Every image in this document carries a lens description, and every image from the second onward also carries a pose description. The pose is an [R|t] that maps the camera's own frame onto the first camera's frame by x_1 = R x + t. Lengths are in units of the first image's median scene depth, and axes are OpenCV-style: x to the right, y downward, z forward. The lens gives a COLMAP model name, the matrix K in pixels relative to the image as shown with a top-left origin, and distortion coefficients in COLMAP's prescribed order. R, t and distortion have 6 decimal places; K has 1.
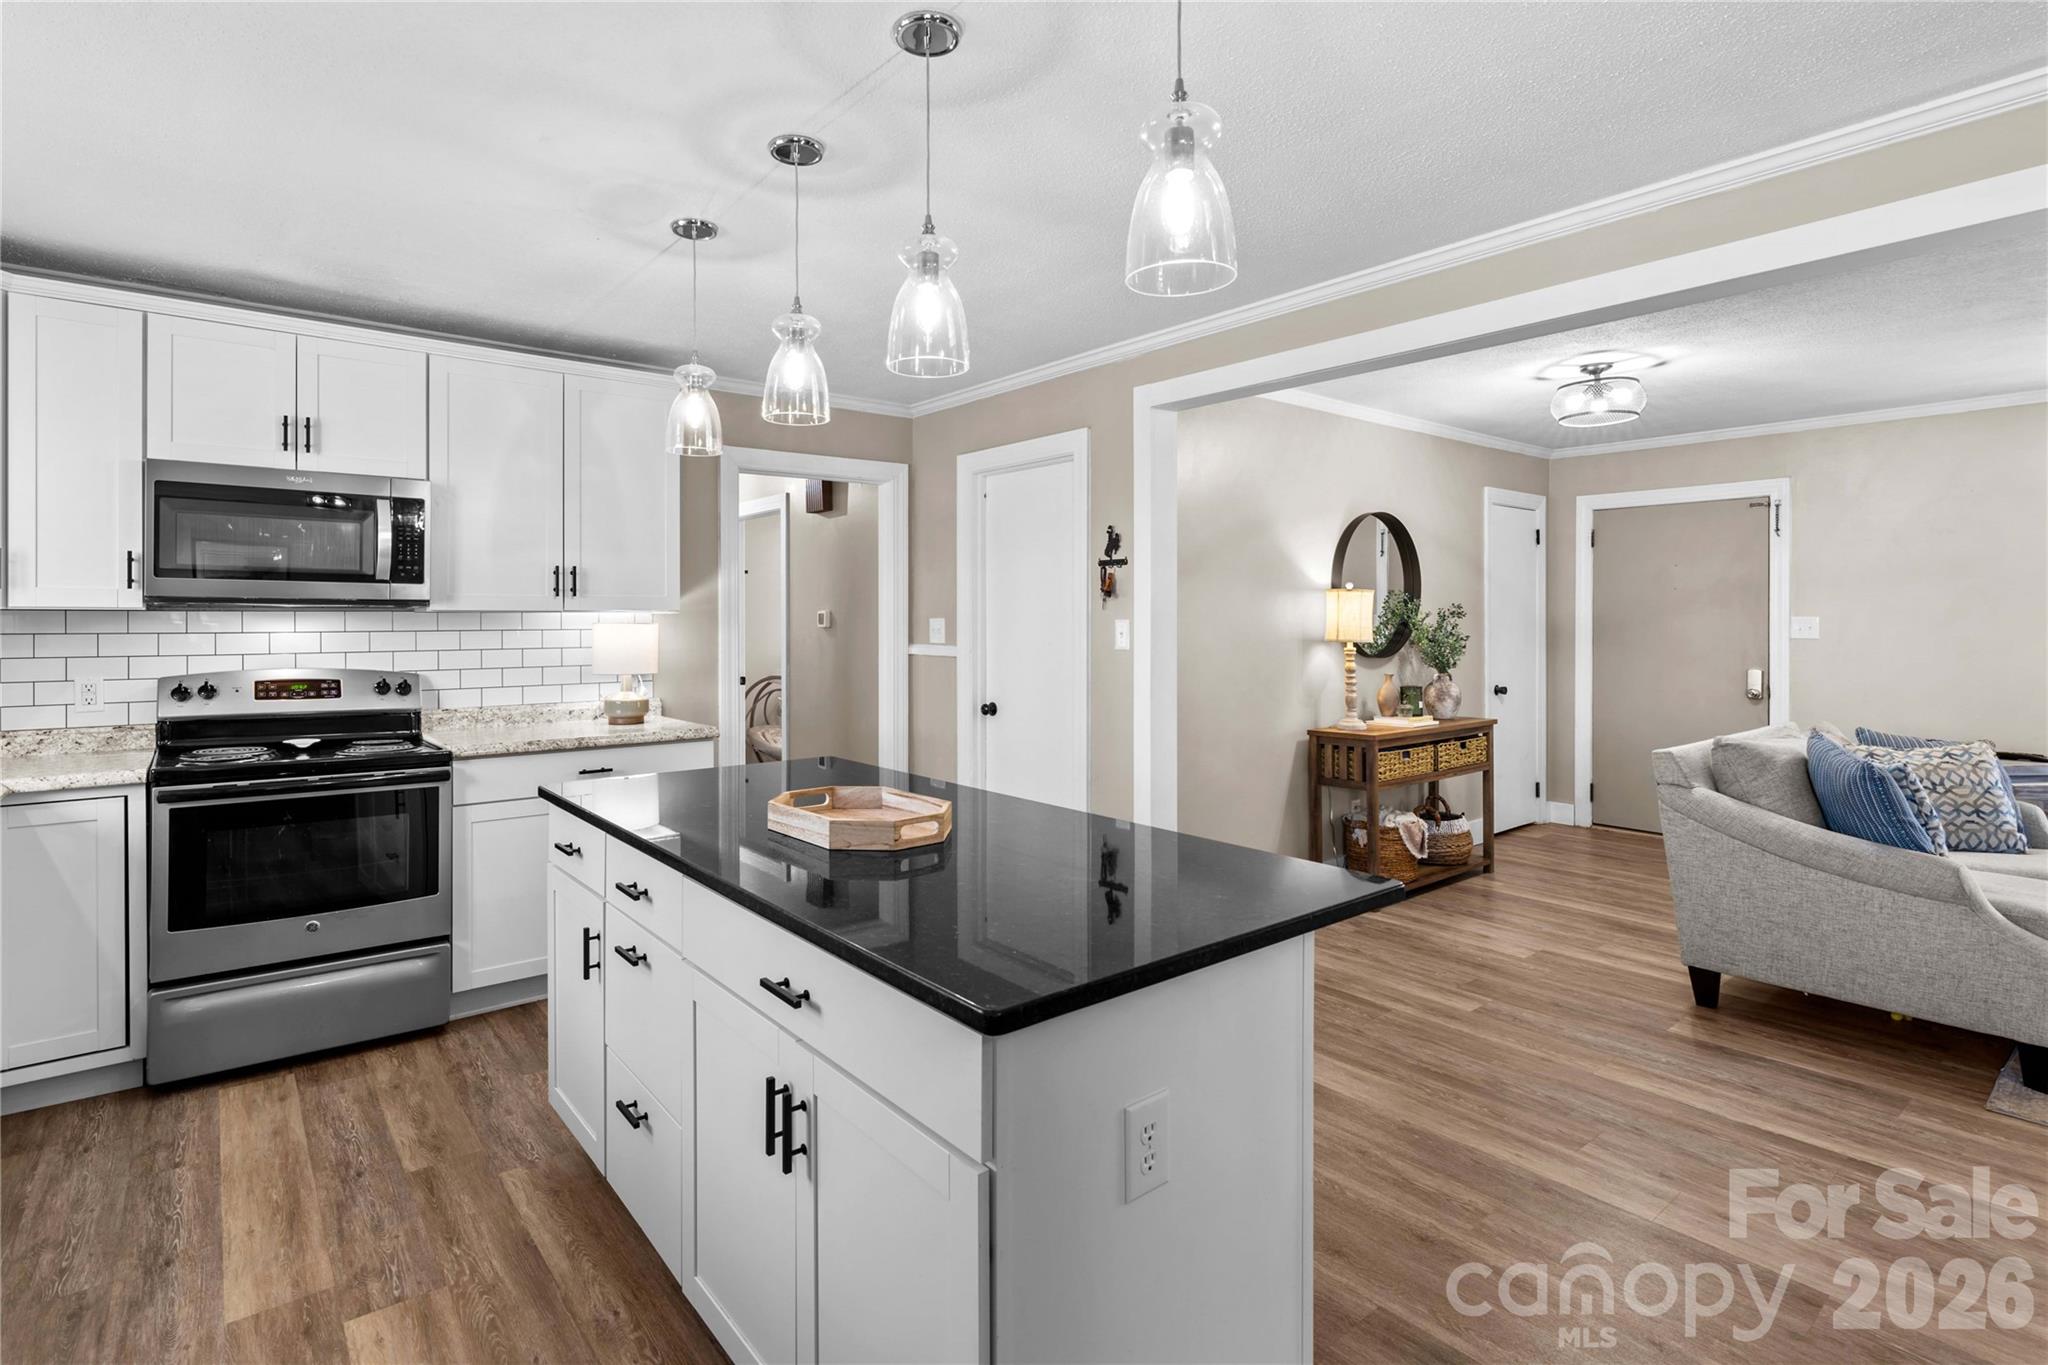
lens RADIAL K [[1004.4, 0, 977.3], [0, 1004.4, 612.1], [0, 0, 1]] dist [-0.001019, -0.000200]
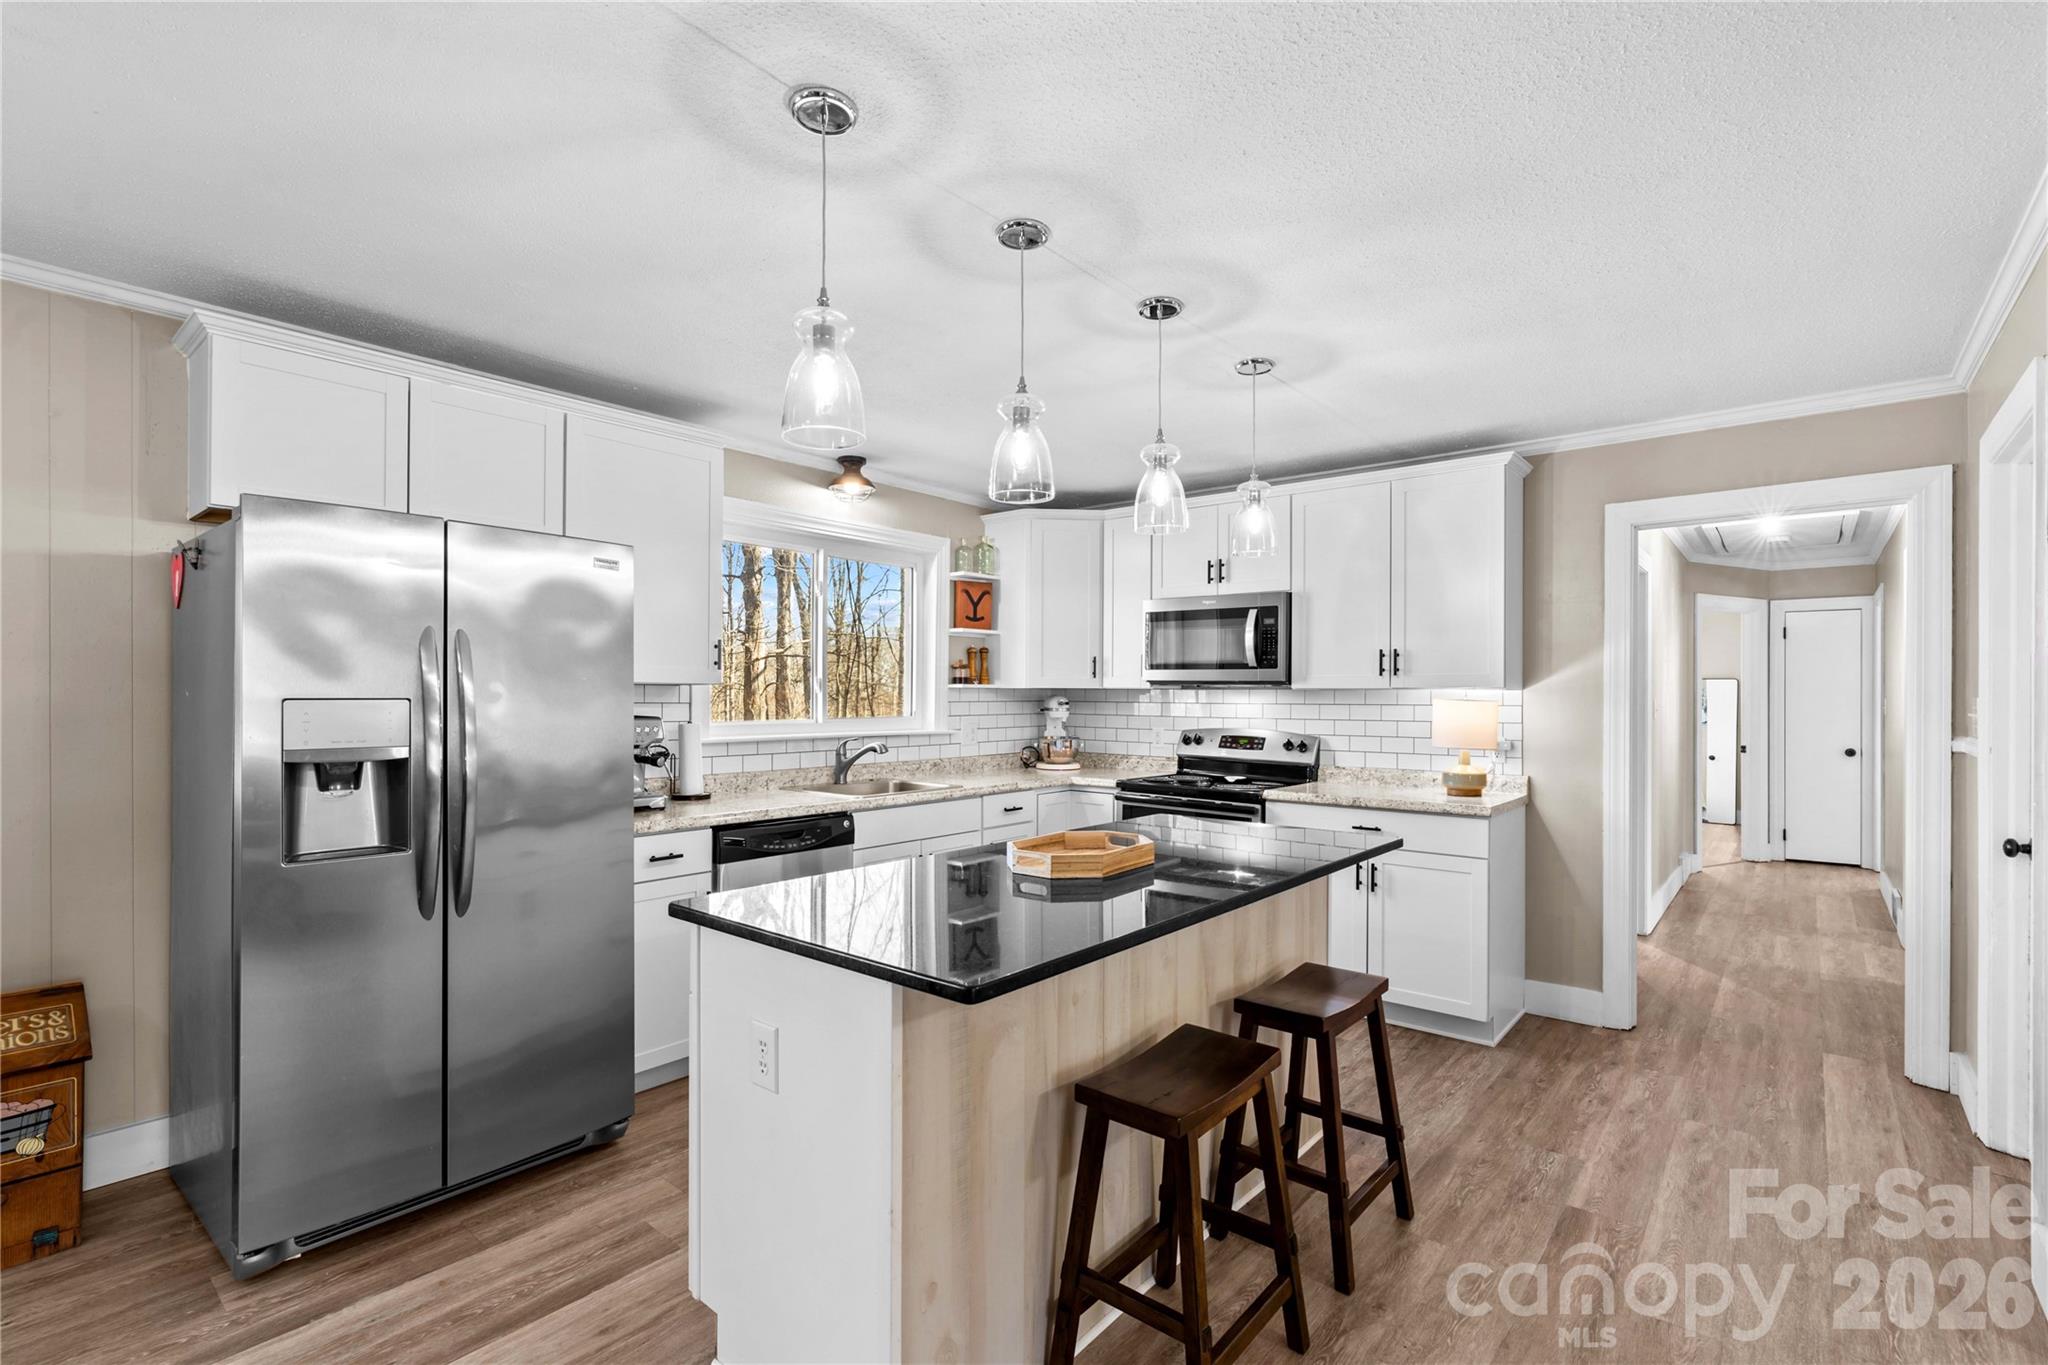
lens RADIAL K [[928.9, 0, 1024.0], [0, 928.9, 682.5], [0, 0, 1]] dist [0.000722, 0.000284]
pose [[0.224104, -0.011462, -0.974498, 0.591882], [0.000682, 0.999932, -0.011605, 0.004512], [0.974565, 0.001936, 0.224096, 0.393706]]
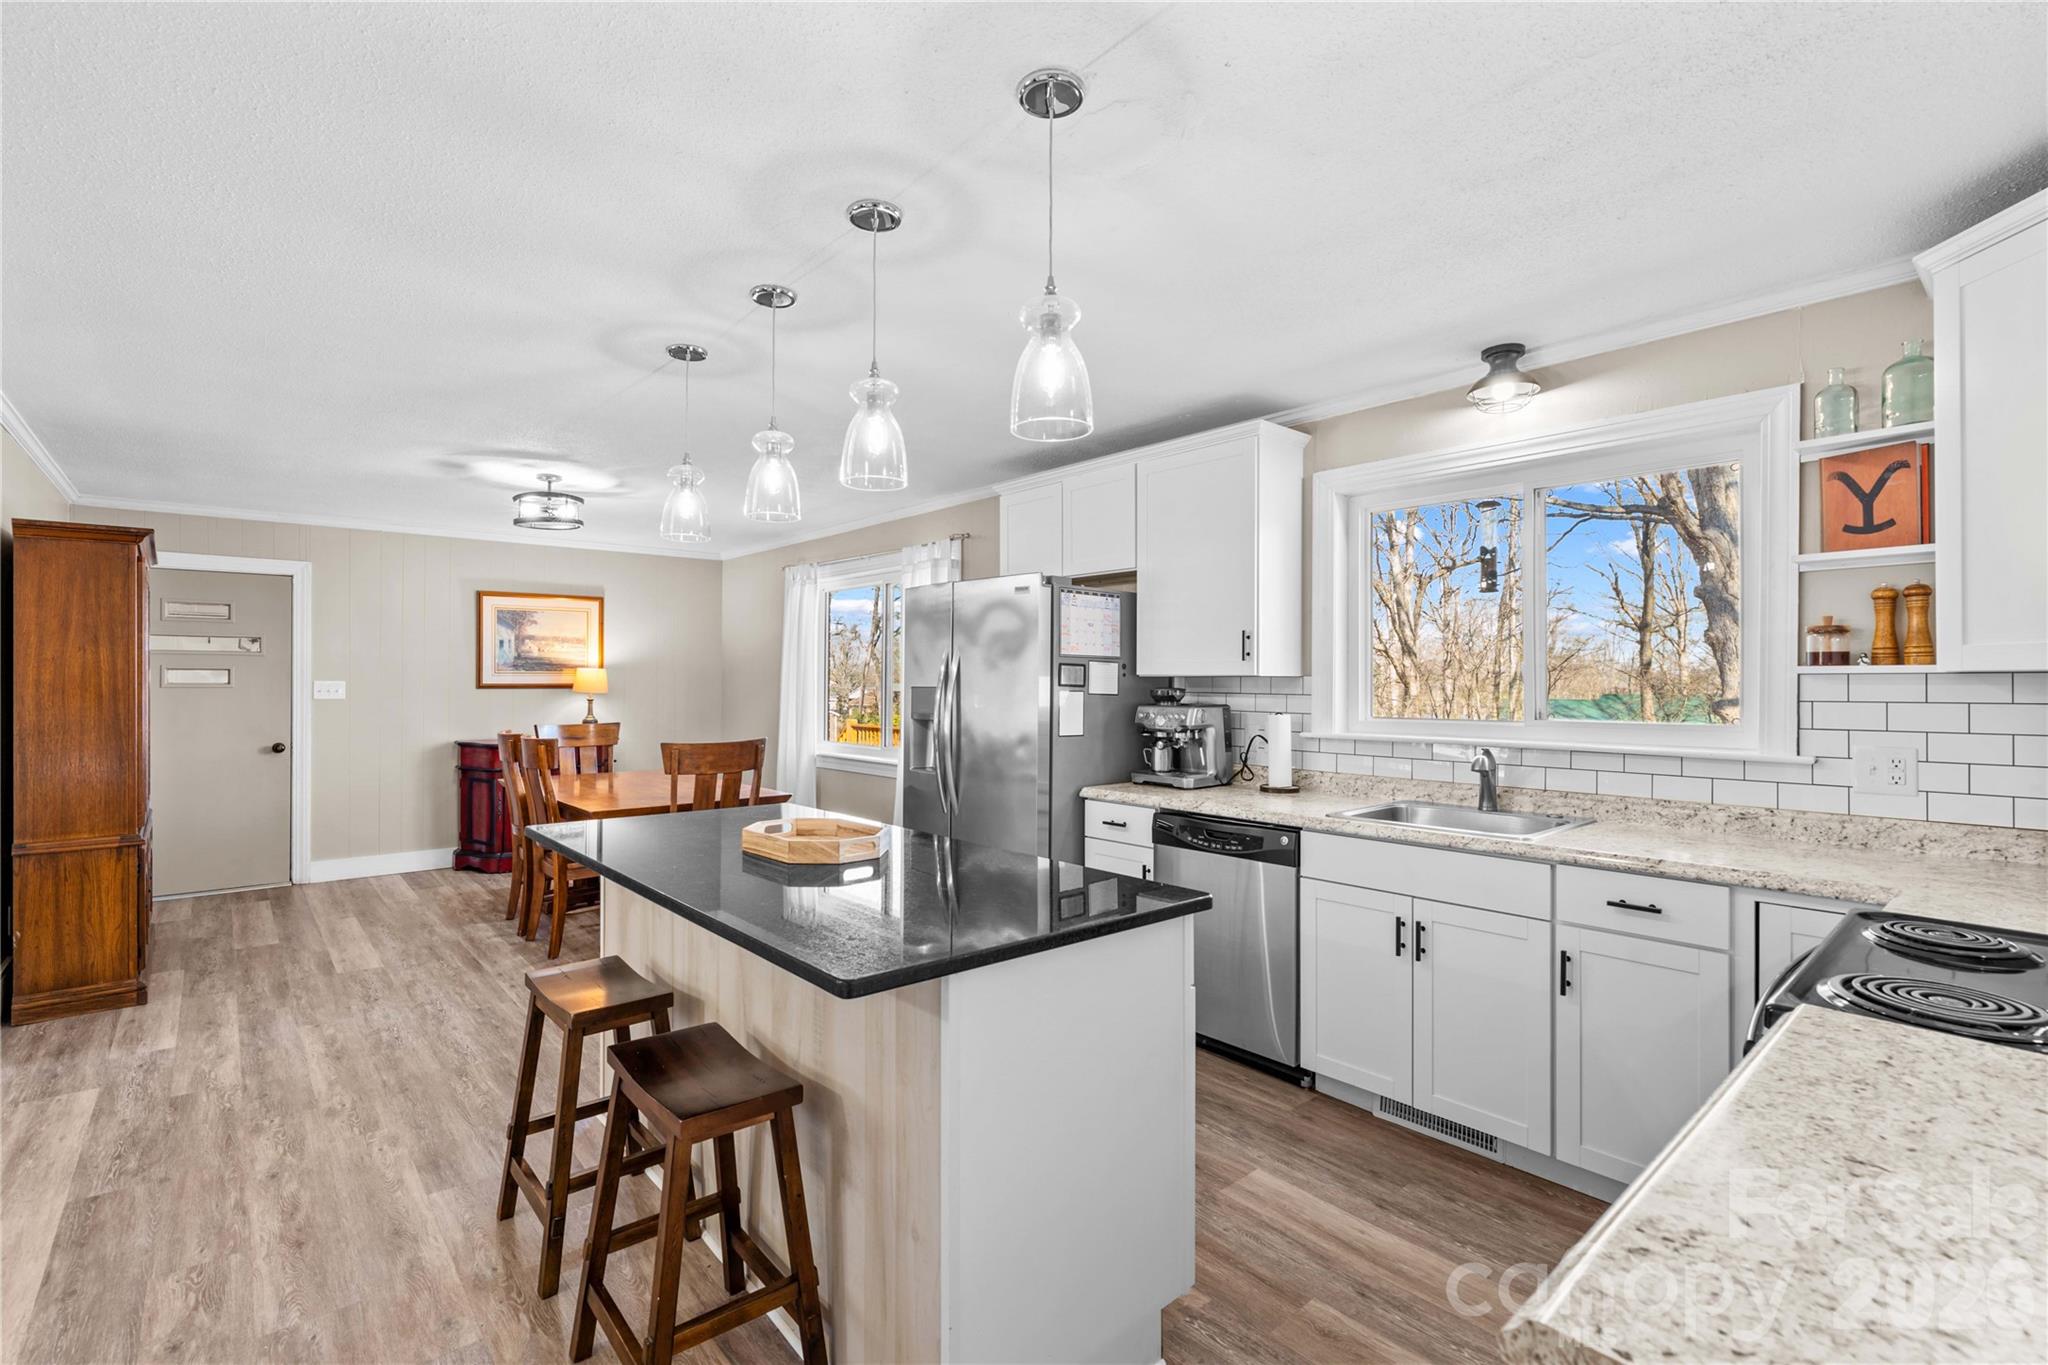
lens RADIAL K [[928.9, 0, 1024.0], [0, 928.9, 682.5], [0, 0, 1]] dist [0.000722, 0.000284]
pose [[-0.997665, 0.000282, -0.068295, -0.179160], [0.000399, 0.999998, -0.001707, 0.003495], [0.068295, -0.001730, -0.997664, 1.302595]]
